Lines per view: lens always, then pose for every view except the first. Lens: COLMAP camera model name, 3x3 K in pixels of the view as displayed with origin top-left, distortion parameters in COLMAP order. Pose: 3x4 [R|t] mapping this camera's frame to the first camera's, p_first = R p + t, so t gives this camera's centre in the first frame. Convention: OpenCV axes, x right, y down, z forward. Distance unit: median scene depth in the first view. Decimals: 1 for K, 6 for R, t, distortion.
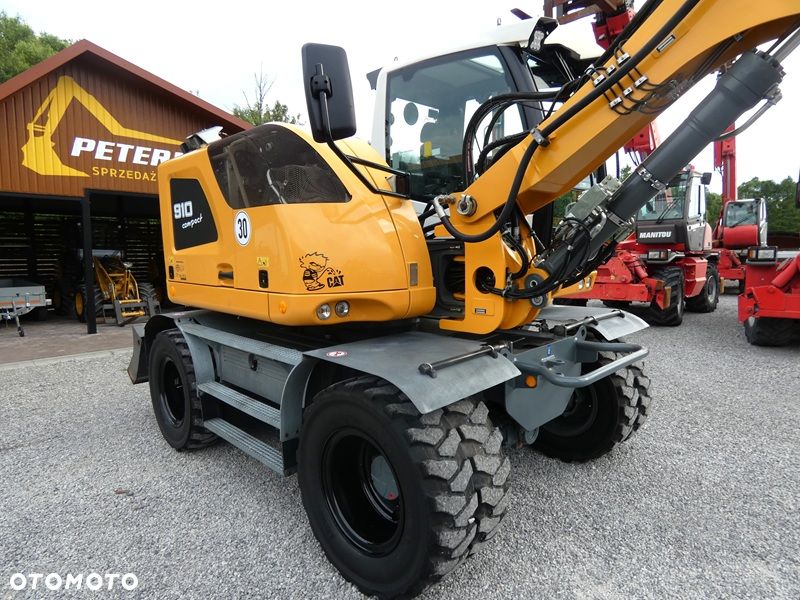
lens RADIAL K [[472.9, 0, 400.0], [0, 472.9, 300.0], [0, 0, 1]] dist [-0.007517, -0.001551]
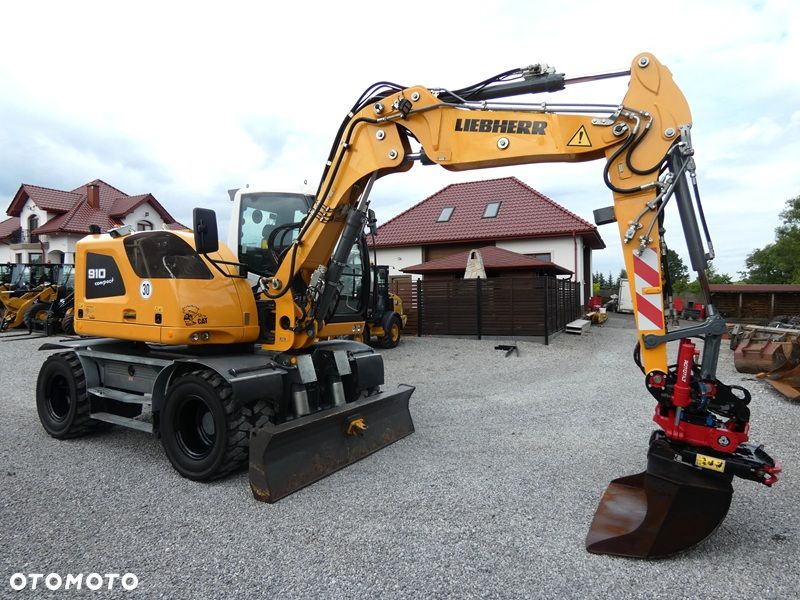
lens RADIAL K [[489.9, 0, 402.4], [0, 489.9, 297.6], [0, 0, 1]] dist [-0.008452, -0.001683]
pose [[0.960523, 0.042958, 0.274862, 0.080186], [-0.010407, 0.992863, -0.118803, 0.082238], [-0.278004, 0.111253, 0.954116, -0.975983]]
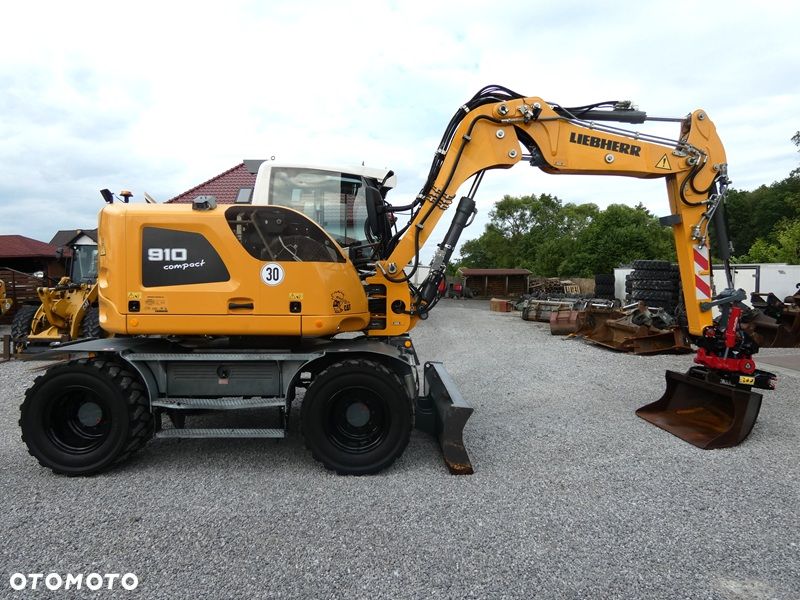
lens RADIAL K [[489.9, 0, 402.4], [0, 489.9, 297.6], [0, 0, 1]] dist [-0.008452, -0.001683]
pose [[0.685502, 0.008076, 0.728026, -1.180884], [0.065186, 0.995242, -0.072419, 0.061834], [-0.725147, 0.097100, 0.681713, -0.349721]]
